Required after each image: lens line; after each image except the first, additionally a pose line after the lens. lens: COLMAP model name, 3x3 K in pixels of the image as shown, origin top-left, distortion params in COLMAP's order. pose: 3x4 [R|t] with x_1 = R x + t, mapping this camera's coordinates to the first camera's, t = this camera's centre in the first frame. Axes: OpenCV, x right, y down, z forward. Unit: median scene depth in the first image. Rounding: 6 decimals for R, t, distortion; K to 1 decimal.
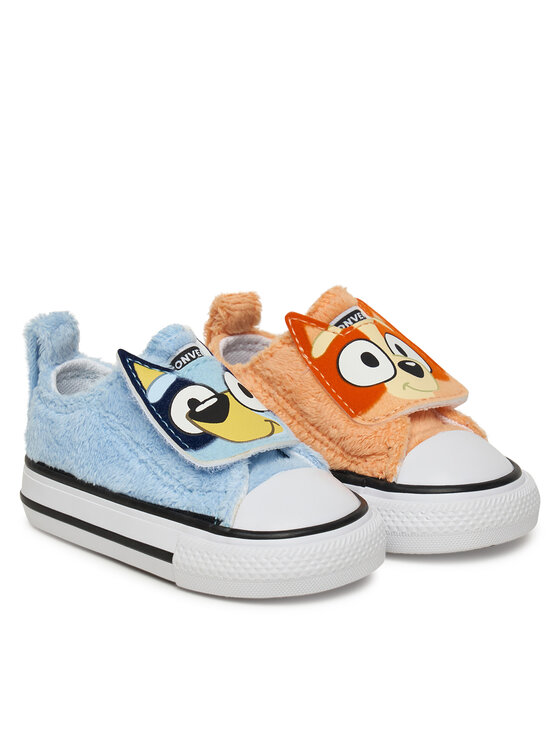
lens RADIAL K [[3532.7, 0, 280.0], [0, 3532.7, 373.0], [0, 0, 1]] dist [0.018228, 8.495783]
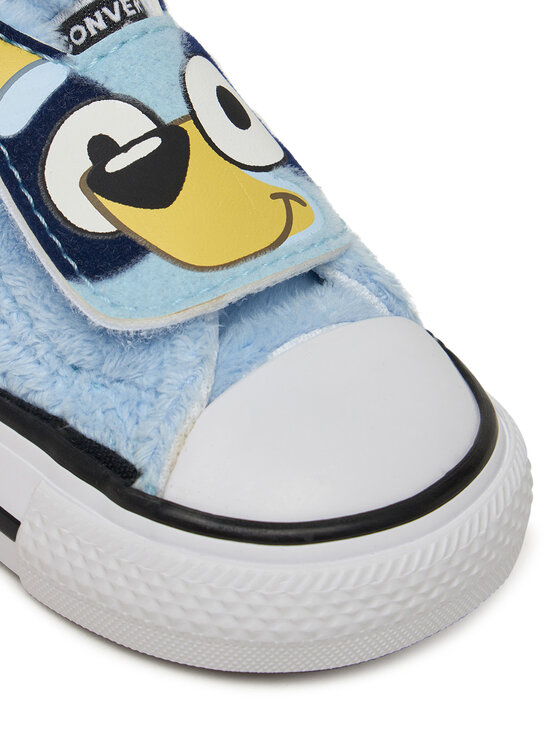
lens RADIAL K [[3532.7, 0, 280.0], [0, 3532.7, 373.0], [0, 0, 1]] dist [0.018228, 8.495783]
pose [[0.995574, 0.093948, -0.002661, -0.000235], [-0.089826, 0.959463, 0.267136, -0.079205], [0.027650, -0.265715, 0.963655, 0.601705]]
